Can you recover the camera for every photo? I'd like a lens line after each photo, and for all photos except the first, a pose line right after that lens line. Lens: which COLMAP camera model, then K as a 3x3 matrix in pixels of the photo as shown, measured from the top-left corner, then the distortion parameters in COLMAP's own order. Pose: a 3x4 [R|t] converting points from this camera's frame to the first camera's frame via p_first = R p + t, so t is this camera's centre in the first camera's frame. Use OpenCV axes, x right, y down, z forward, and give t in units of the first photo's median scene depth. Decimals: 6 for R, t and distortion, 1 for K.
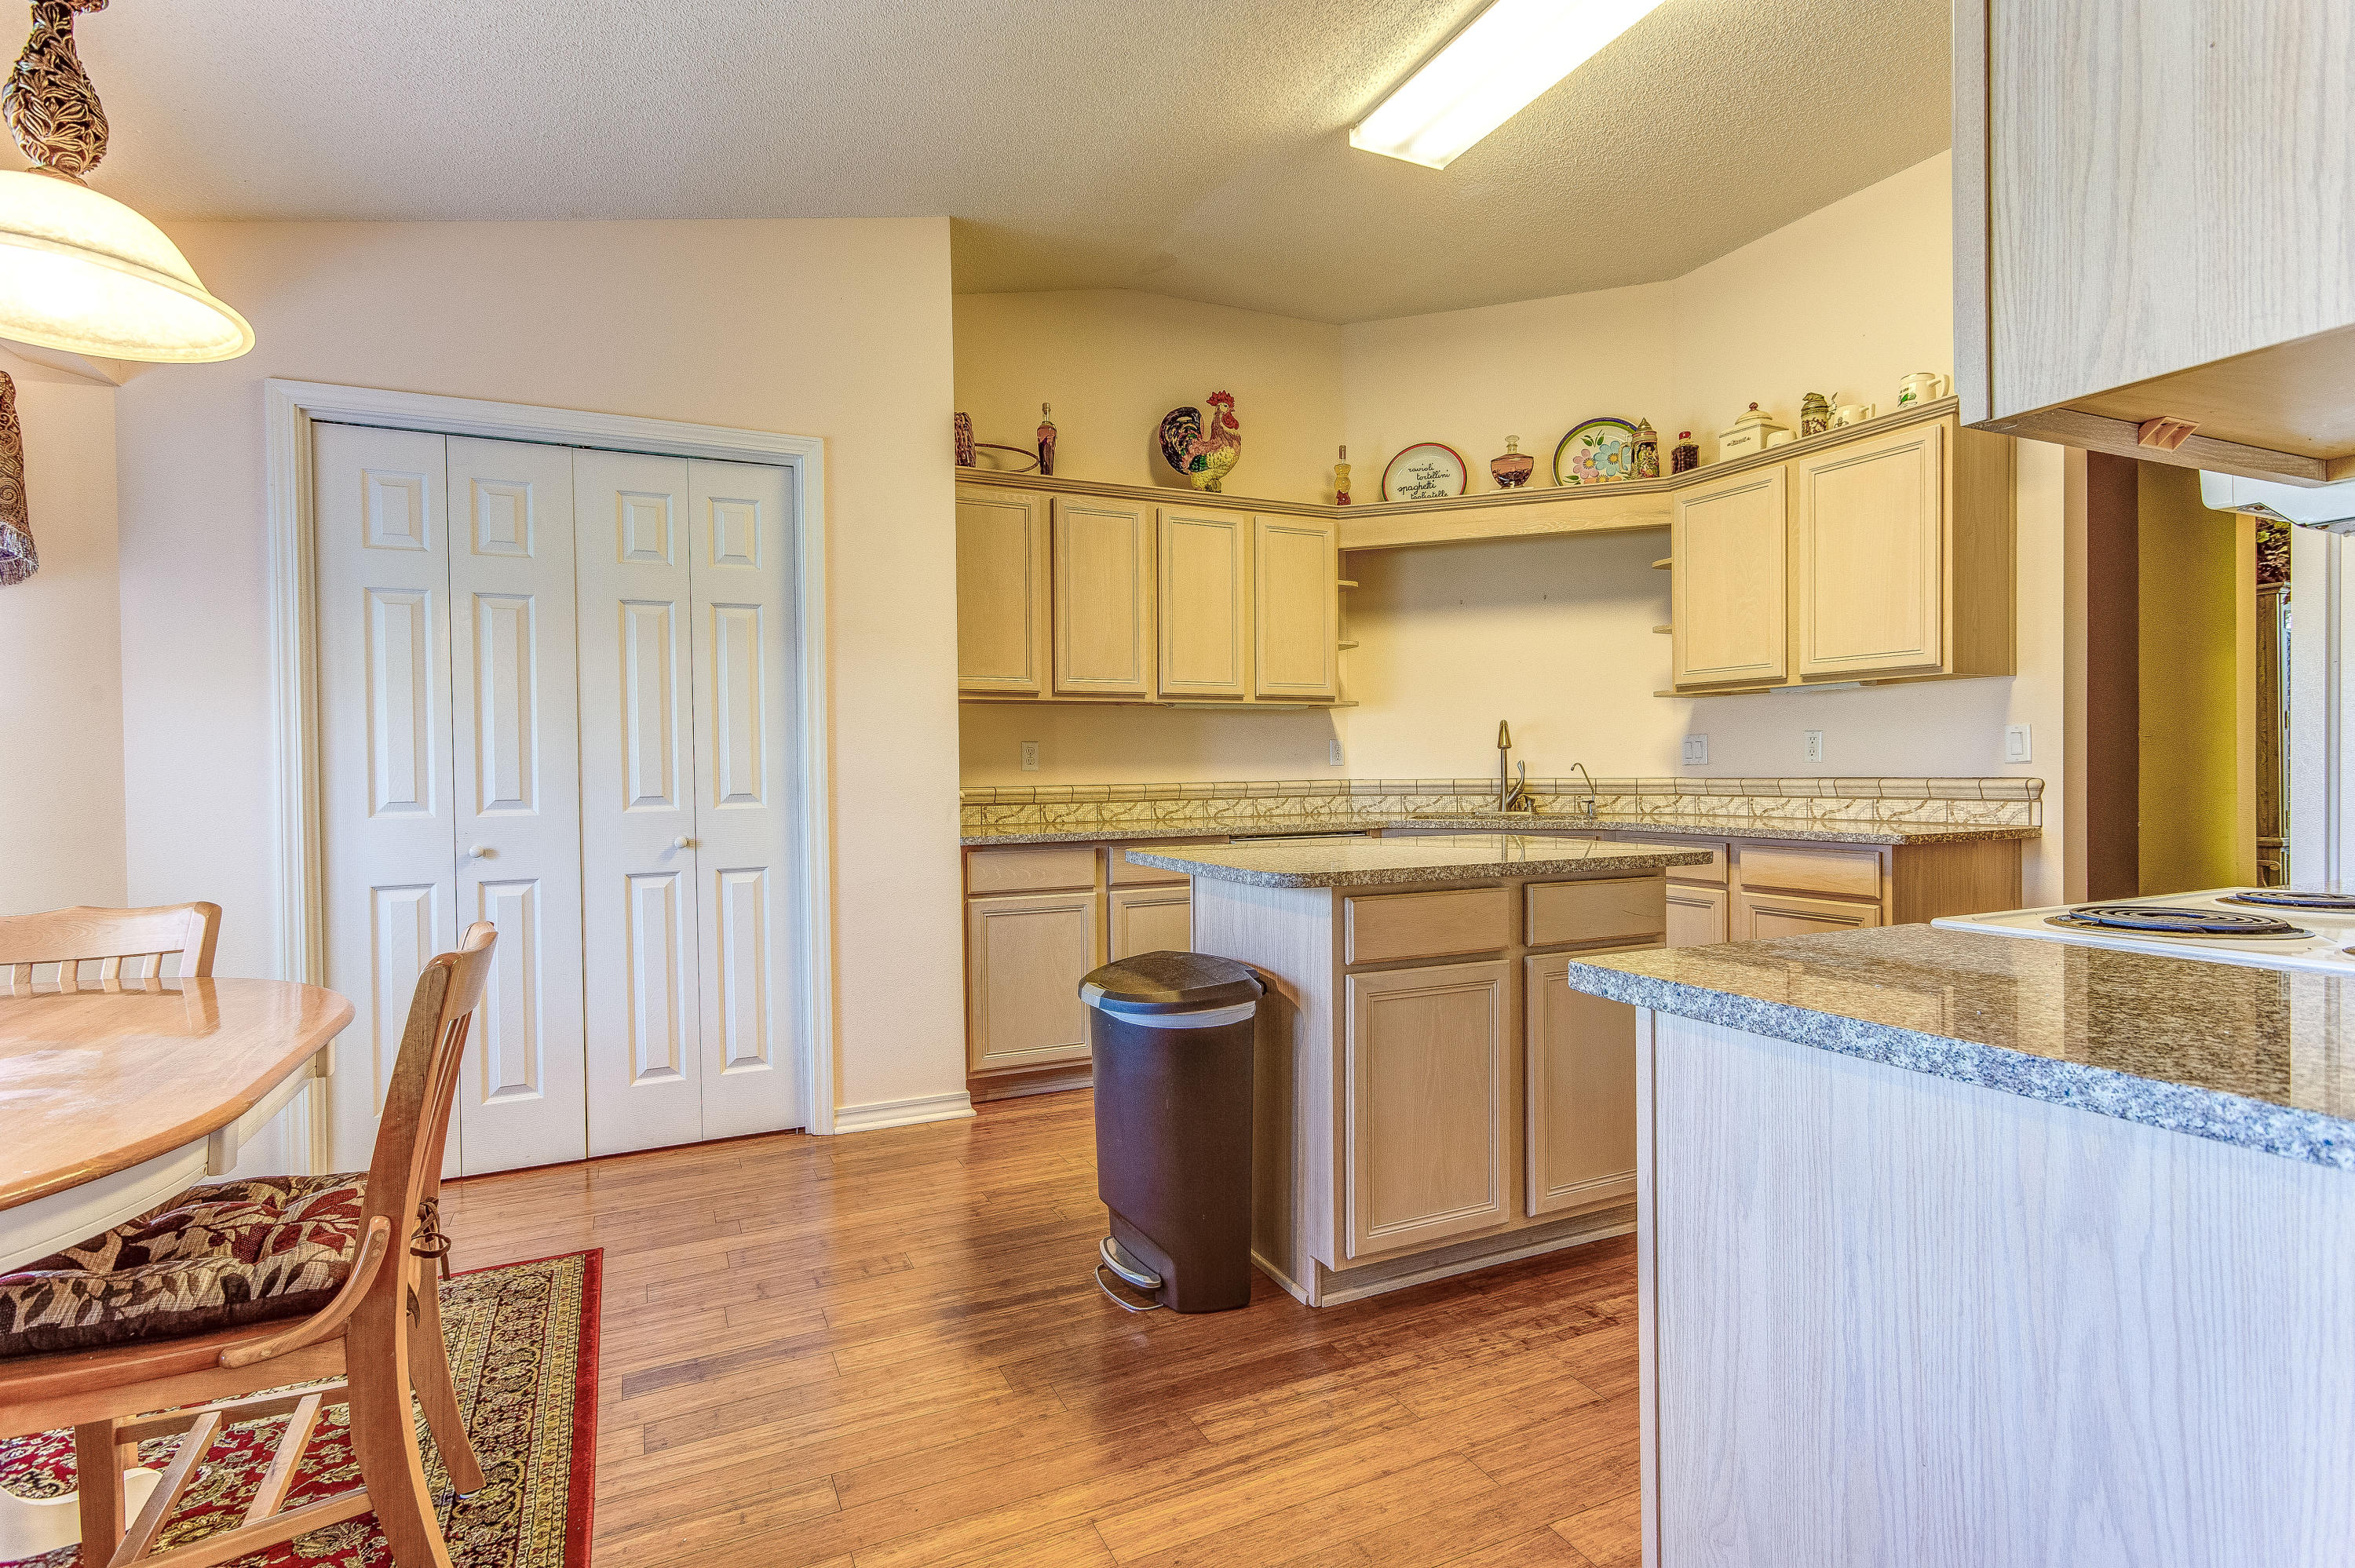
lens RADIAL K [[1147.1, 0, 1175.8], [0, 1147.1, 777.6], [0, 0, 1]] dist [0.005378, 0.000483]
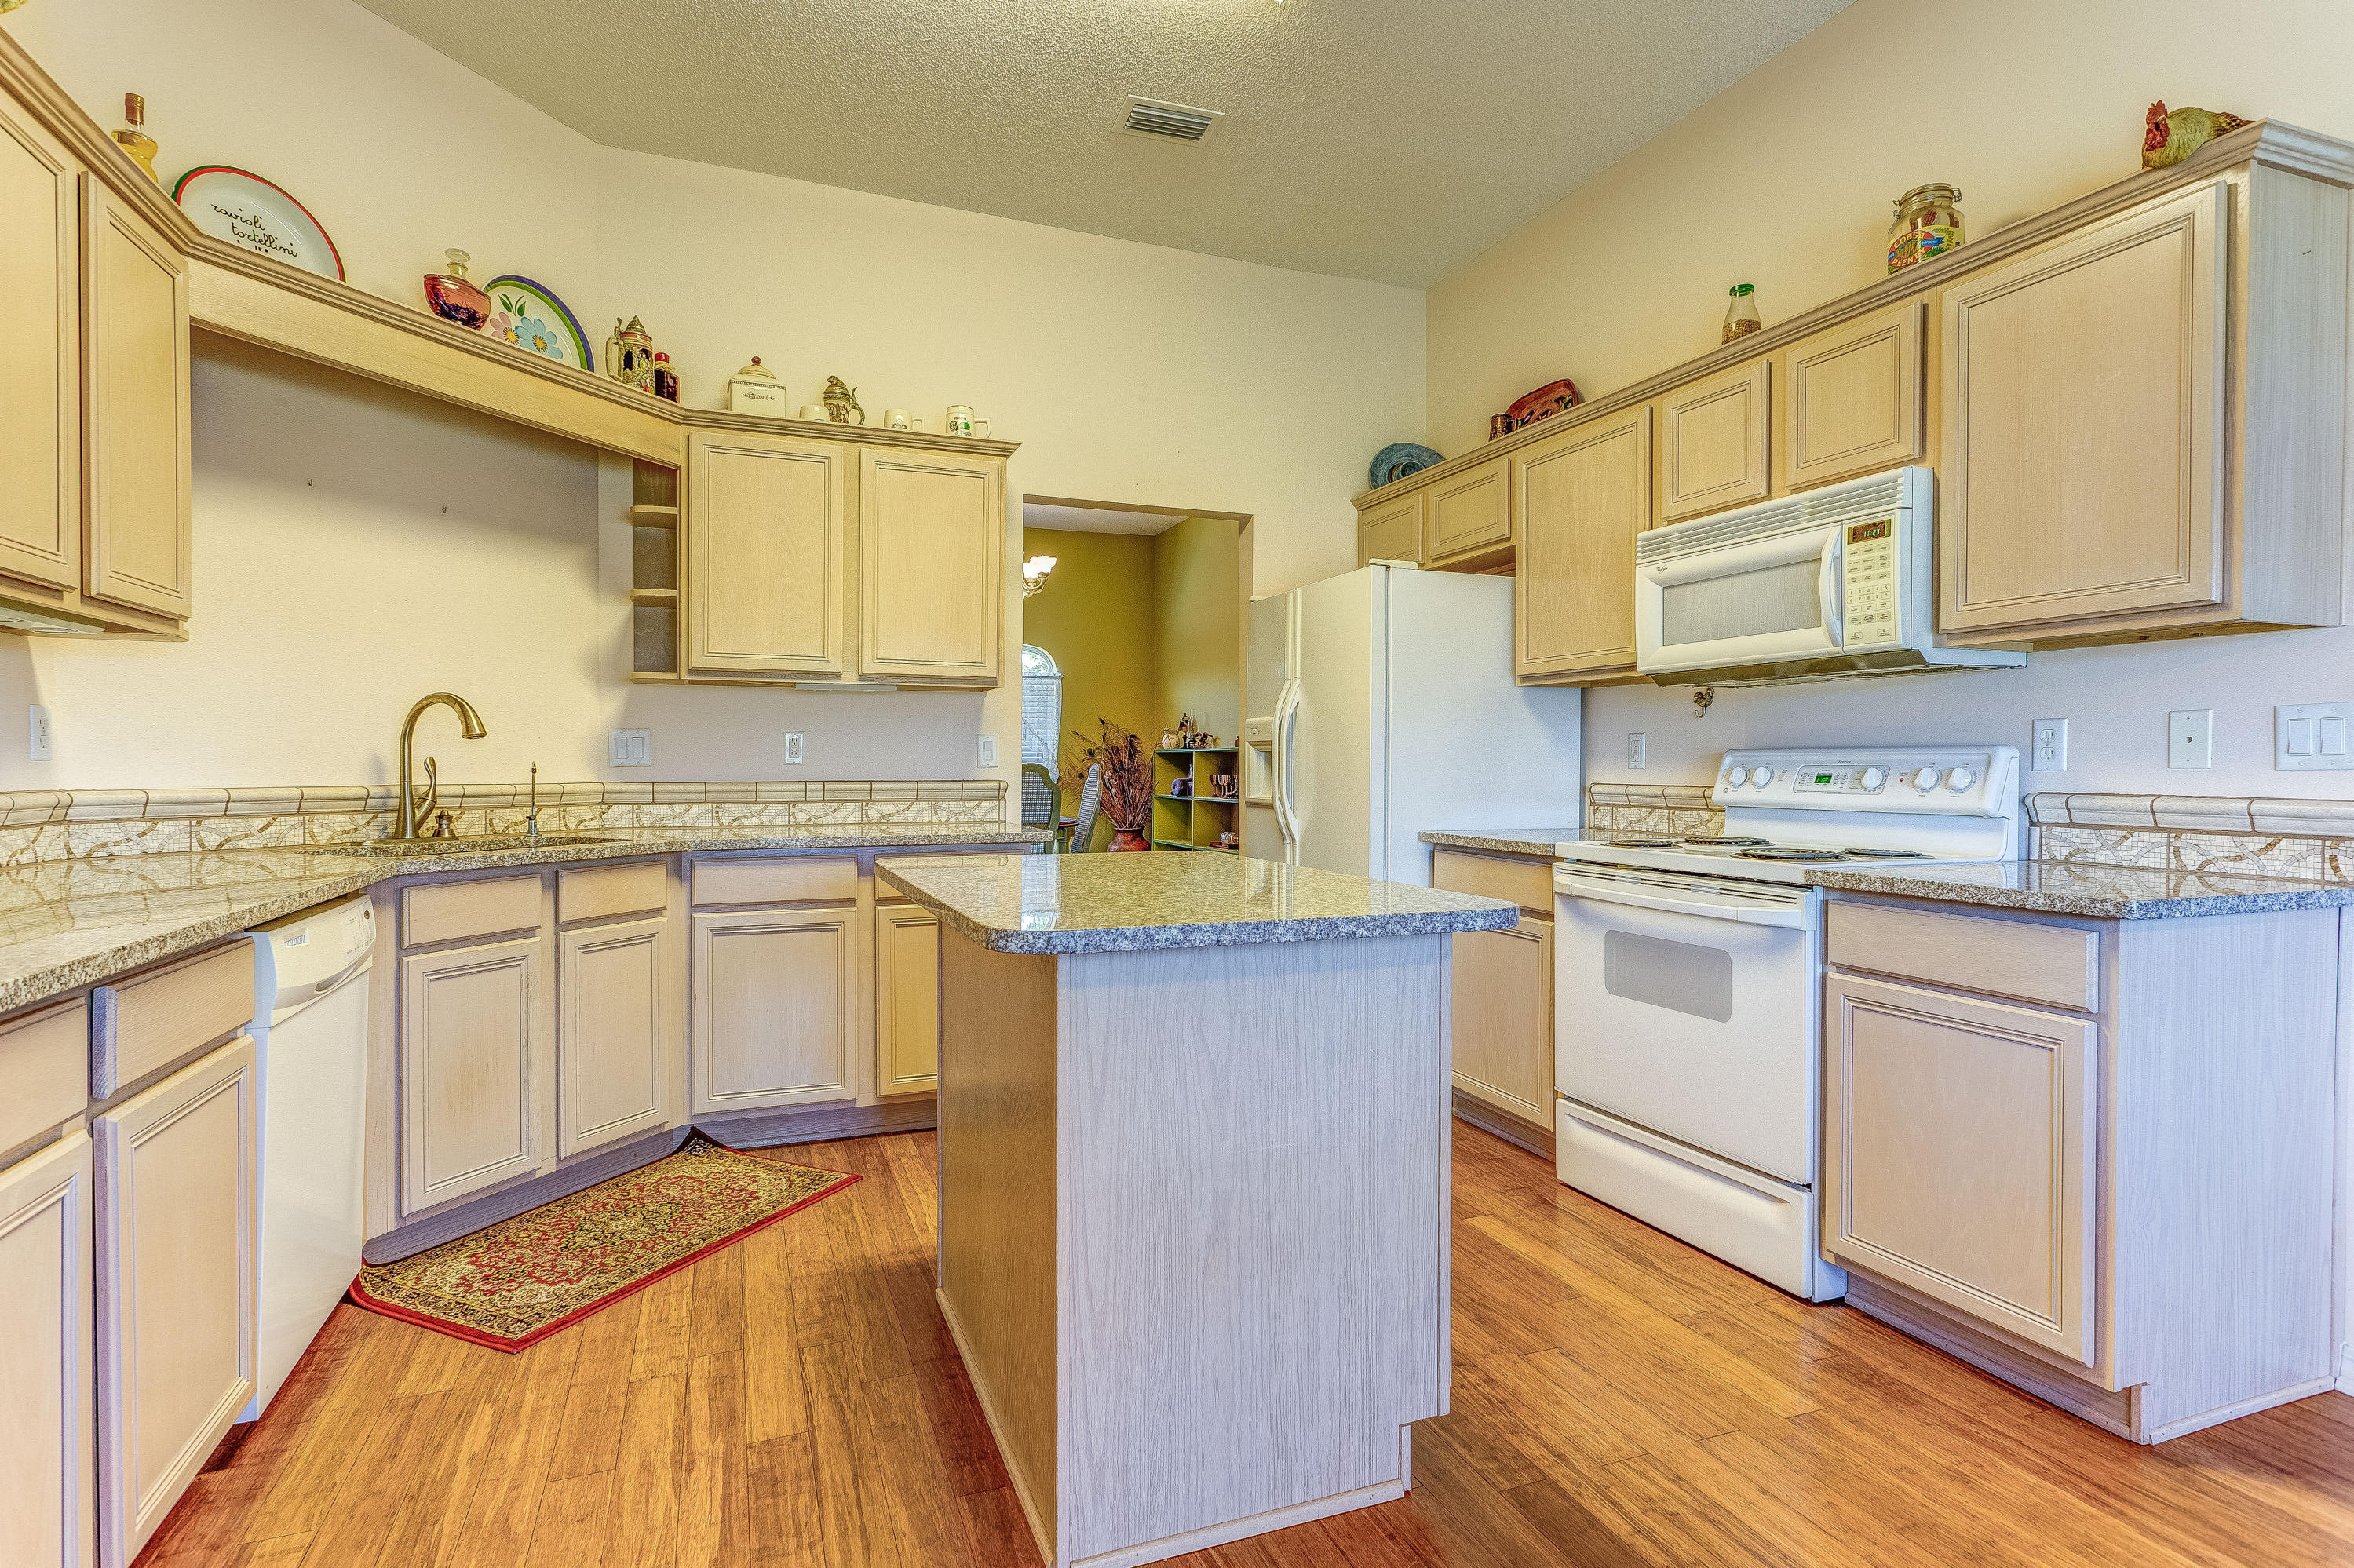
lens RADIAL K [[1146.6, 0, 1169.2], [0, 1146.6, 785.8], [0, 0, 1]] dist [0.005378, 0.000483]
pose [[0.069374, -0.008104, 0.997558, -0.347098], [0.004303, 0.999960, 0.007824, -0.002222], [-0.997581, 0.003750, 0.069406, 0.604795]]
